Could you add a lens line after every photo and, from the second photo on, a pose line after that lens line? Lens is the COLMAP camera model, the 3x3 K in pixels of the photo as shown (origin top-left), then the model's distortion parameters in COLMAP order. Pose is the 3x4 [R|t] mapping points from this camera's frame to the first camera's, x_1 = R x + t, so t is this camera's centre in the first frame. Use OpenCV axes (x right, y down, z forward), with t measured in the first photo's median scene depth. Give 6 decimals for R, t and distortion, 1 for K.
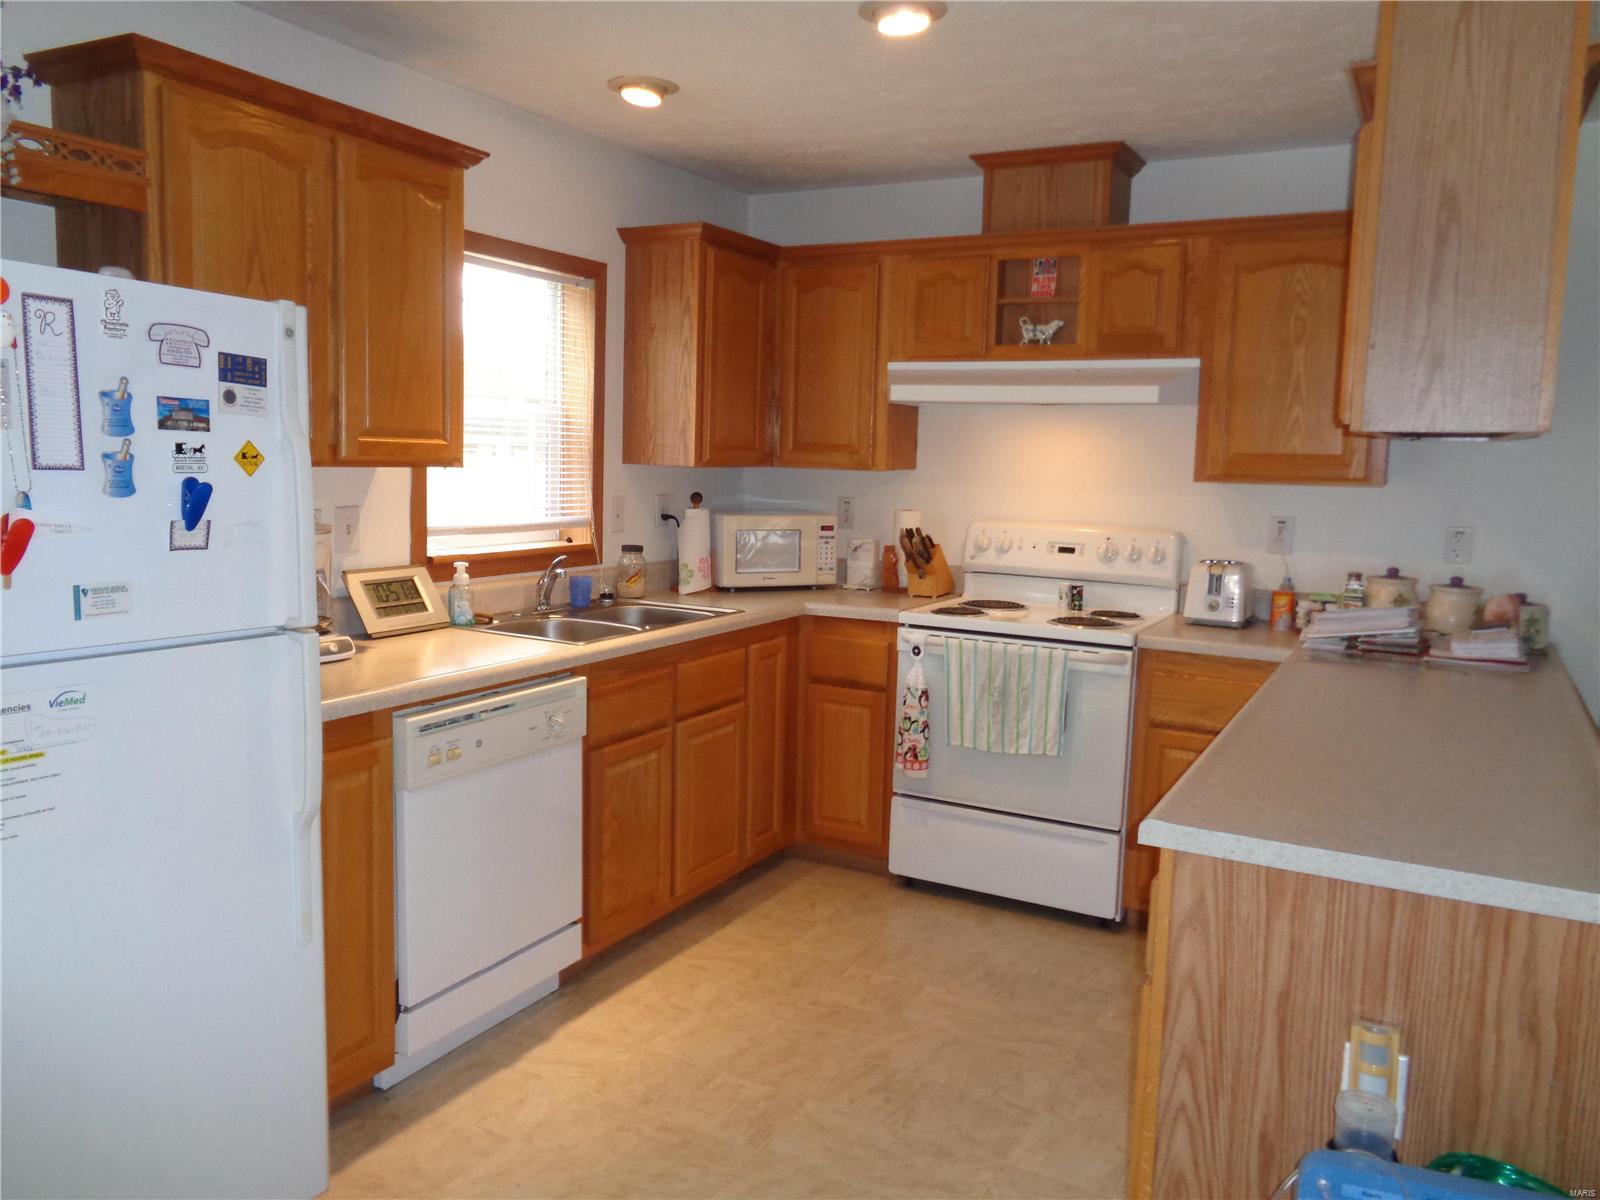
lens RADIAL K [[1221.6, 0, 806.3], [0, 1221.6, 575.5], [0, 0, 1]] dist [0.088275, -0.003732]
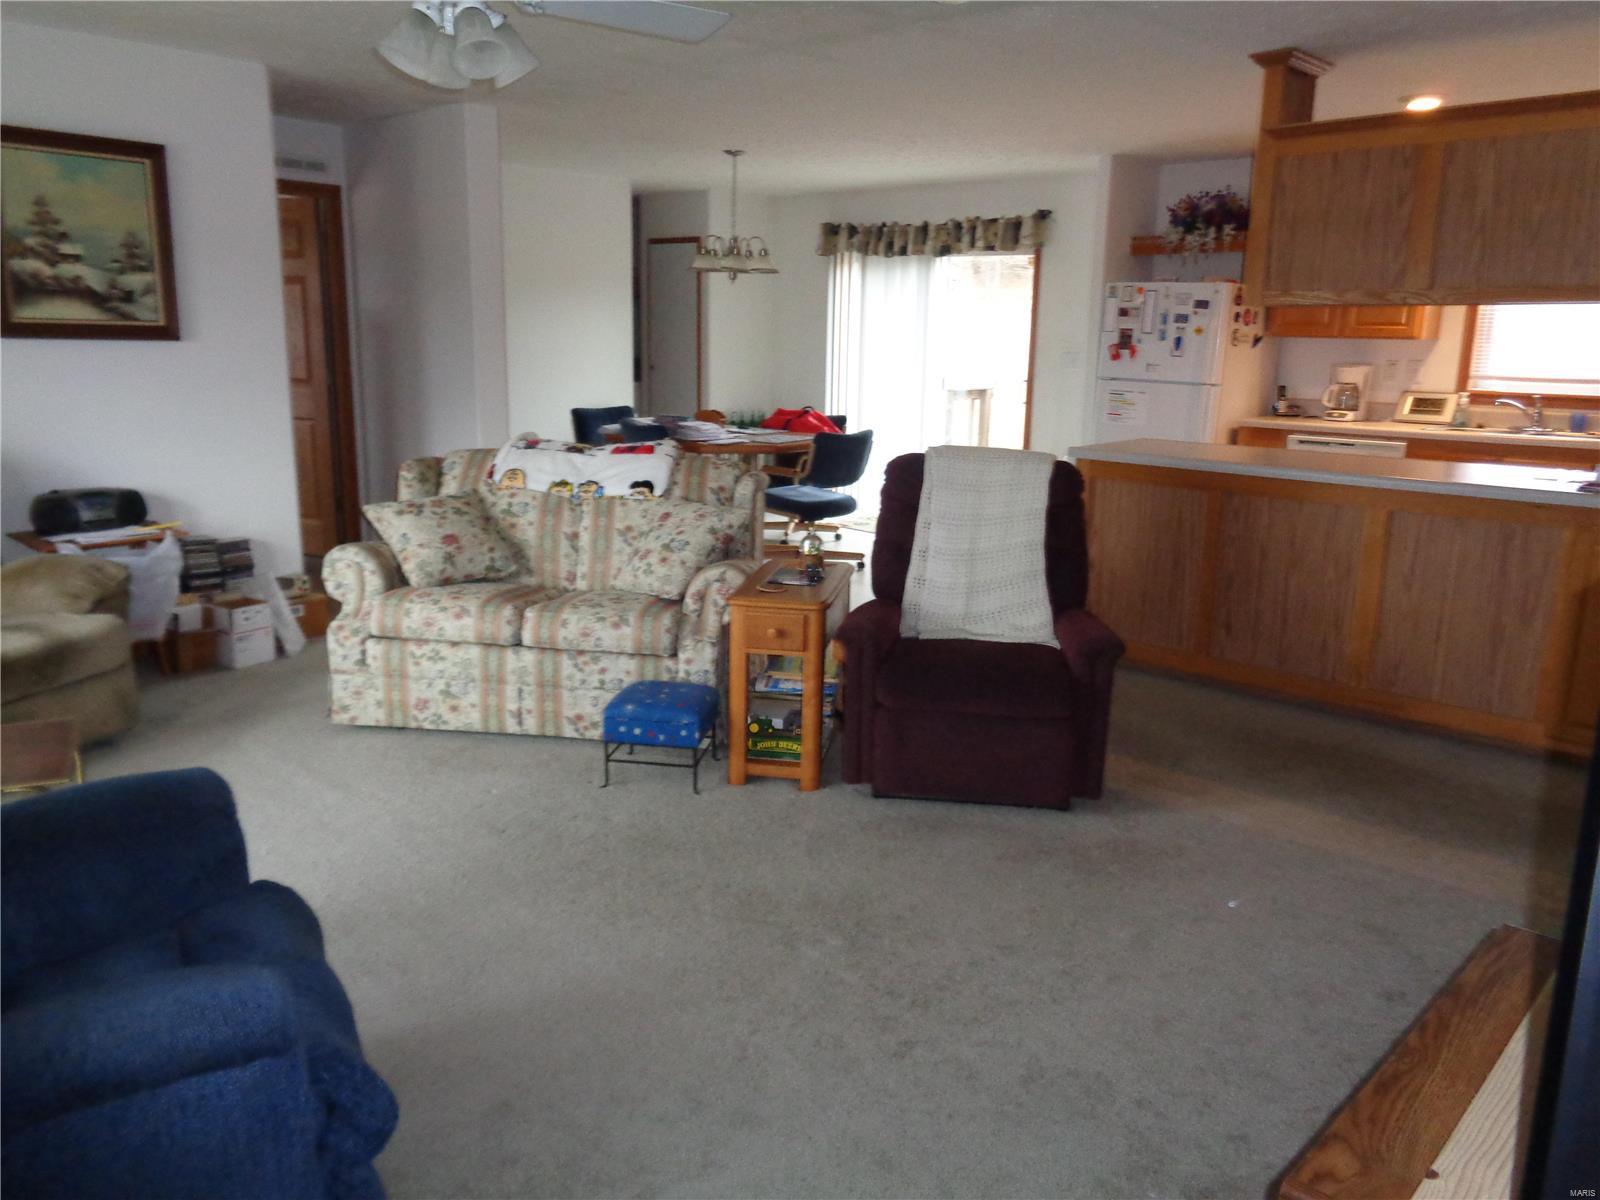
lens RADIAL K [[1221.6, 0, 806.3], [0, 1221.6, 575.5], [0, 0, 1]] dist [0.088275, -0.003732]
pose [[-0.279641, 0.169733, -0.944982, 3.332148], [-0.124992, 0.969437, 0.211114, -0.026333], [0.951934, 0.177151, -0.249879, 0.991461]]
